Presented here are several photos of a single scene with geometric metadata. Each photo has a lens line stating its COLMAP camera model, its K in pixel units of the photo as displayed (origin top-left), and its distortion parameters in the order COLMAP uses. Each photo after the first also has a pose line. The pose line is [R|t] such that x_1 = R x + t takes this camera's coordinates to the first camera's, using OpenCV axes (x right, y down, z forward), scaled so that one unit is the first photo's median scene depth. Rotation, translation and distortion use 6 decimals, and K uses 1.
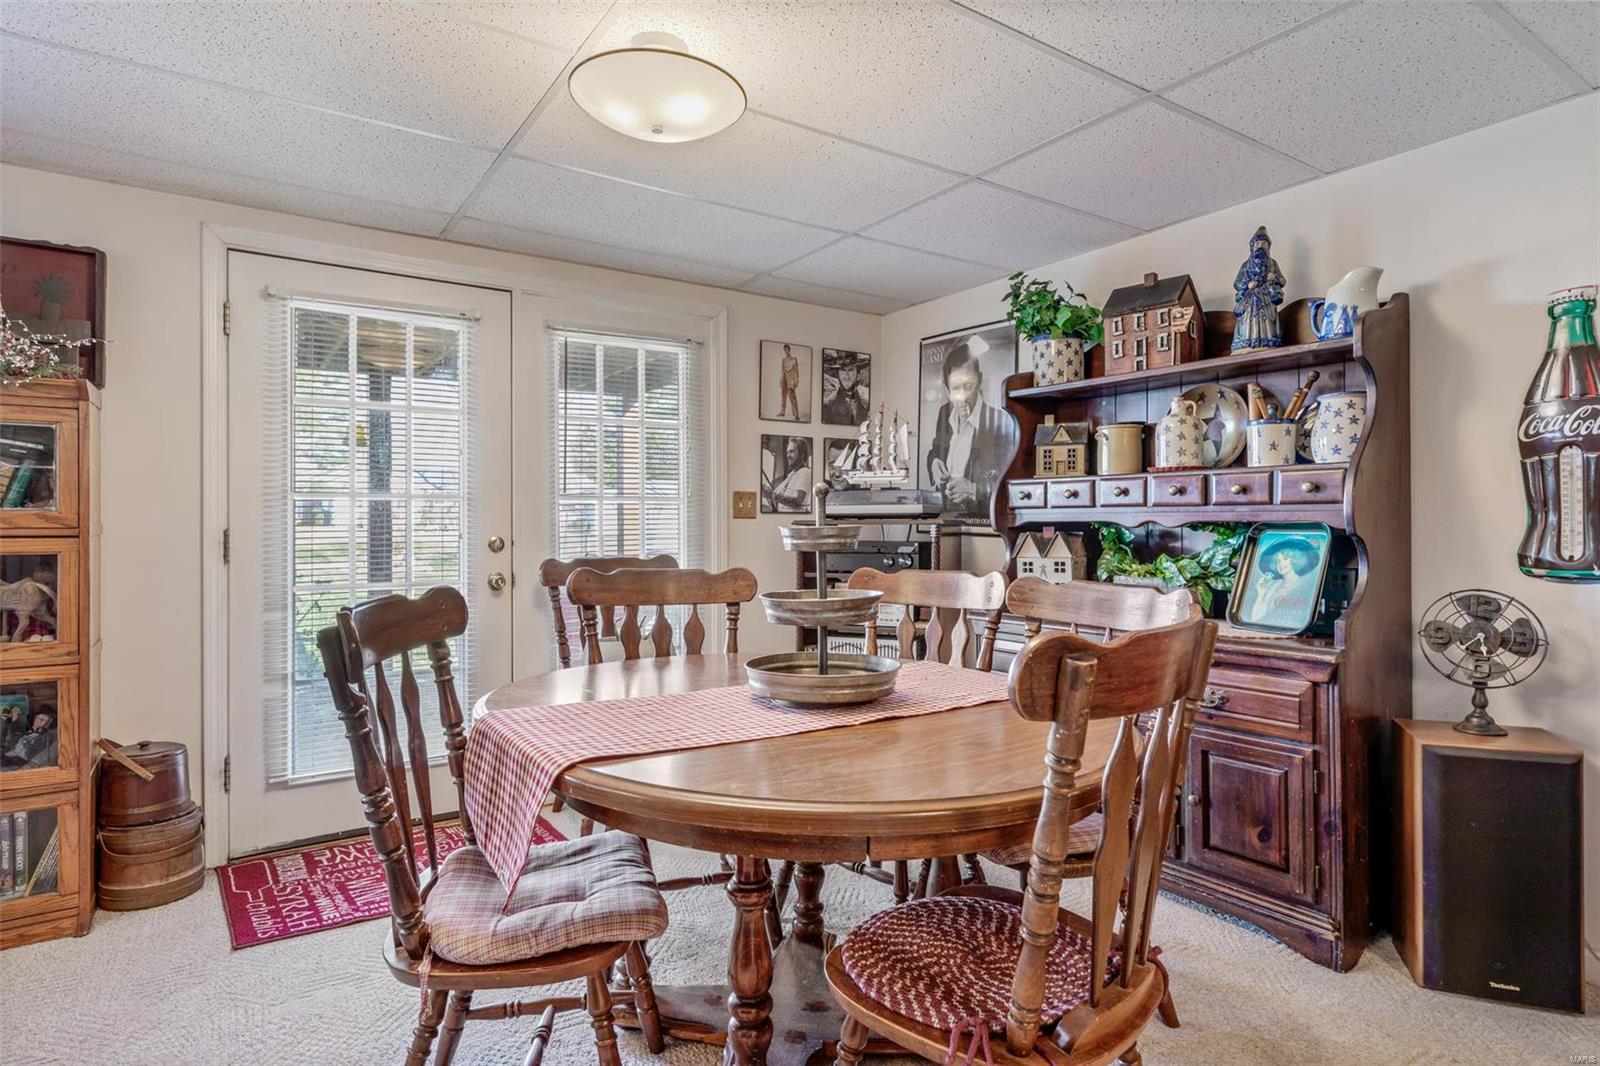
lens RADIAL K [[872.7, 0, 795.6], [0, 872.7, 525.5], [0, 0, 1]] dist [0.004203, 0.000741]
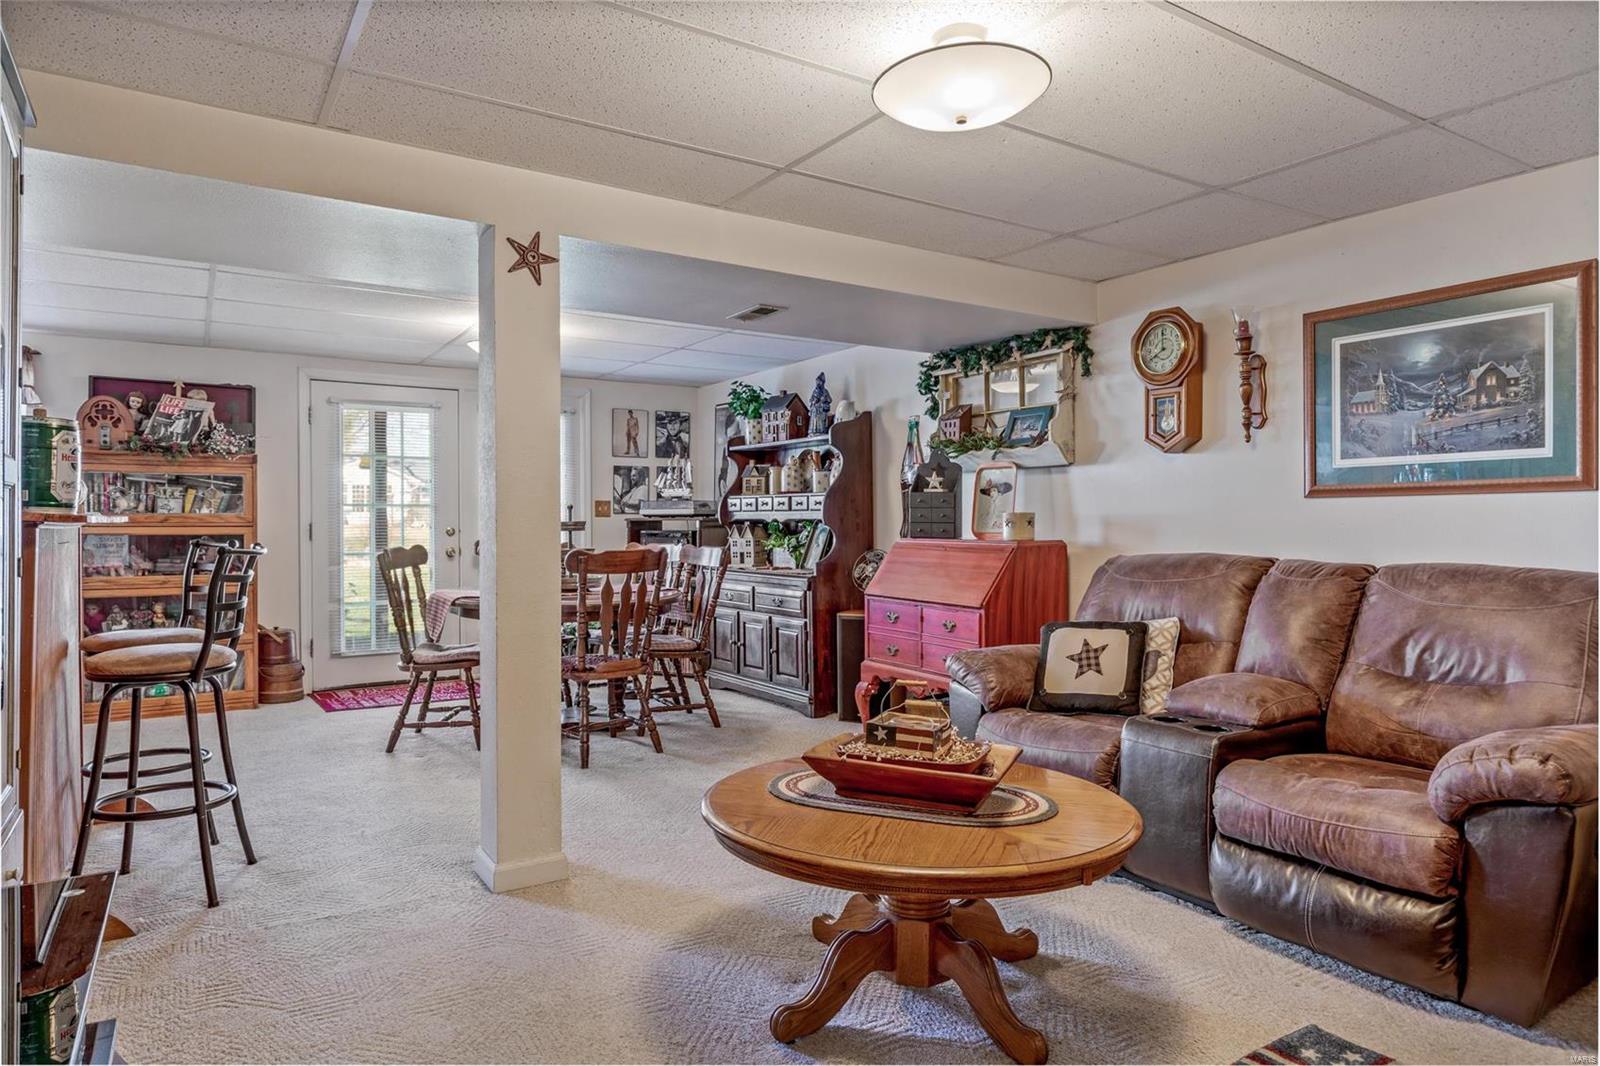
lens RADIAL K [[981.8, 0, 804.2], [0, 981.8, 533.1], [0, 0, 1]] dist [0.000273, -0.000176]
pose [[0.999784, 0.000206, -0.020796, 0.441944], [0.000027, 0.999937, 0.011195, 0.002035], [0.020797, -0.011194, 0.999721, -1.038071]]
